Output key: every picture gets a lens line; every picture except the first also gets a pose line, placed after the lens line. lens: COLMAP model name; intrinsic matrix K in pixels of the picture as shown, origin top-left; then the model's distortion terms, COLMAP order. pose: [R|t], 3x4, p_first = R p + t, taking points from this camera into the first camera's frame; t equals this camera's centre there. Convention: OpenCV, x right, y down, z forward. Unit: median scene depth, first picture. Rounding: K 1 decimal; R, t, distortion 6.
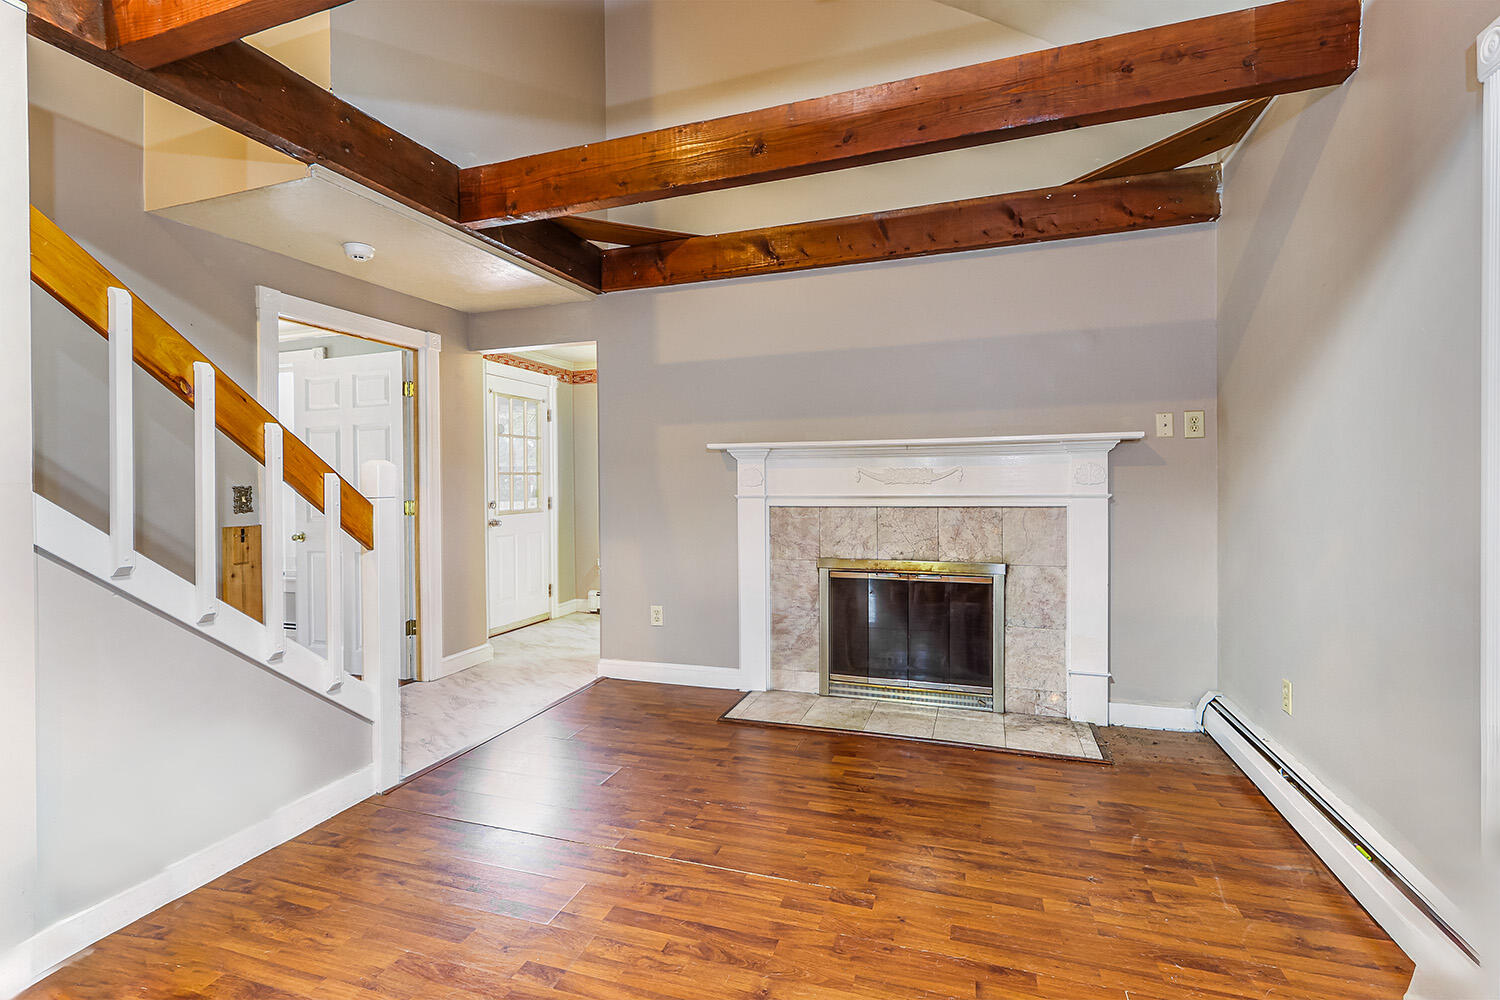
lens RADIAL K [[688.1, 0, 739.2], [0, 688.1, 491.5], [0, 0, 1]] dist [0.003486, 0.000384]
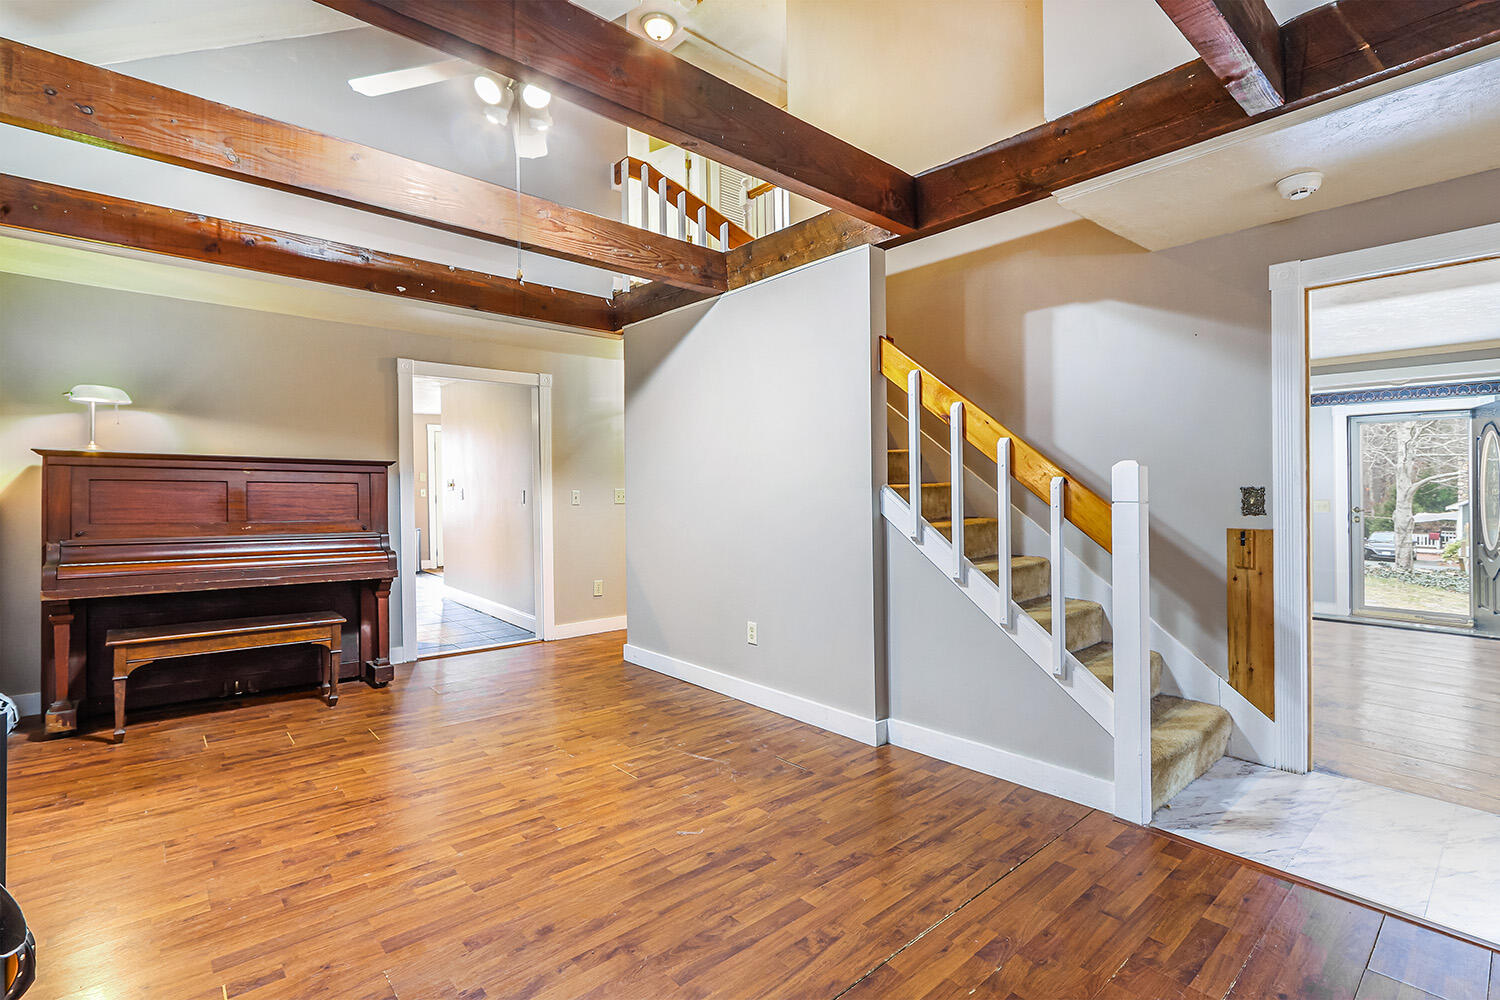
lens RADIAL K [[688.1, 0, 734.7], [0, 688.1, 494.4], [0, 0, 1]] dist [0.003486, 0.000384]
pose [[-0.509306, 0.012559, -0.860494, 0.465573], [0.002359, 0.999910, 0.013198, -0.011456], [0.860582, 0.004692, -0.509290, 0.884034]]
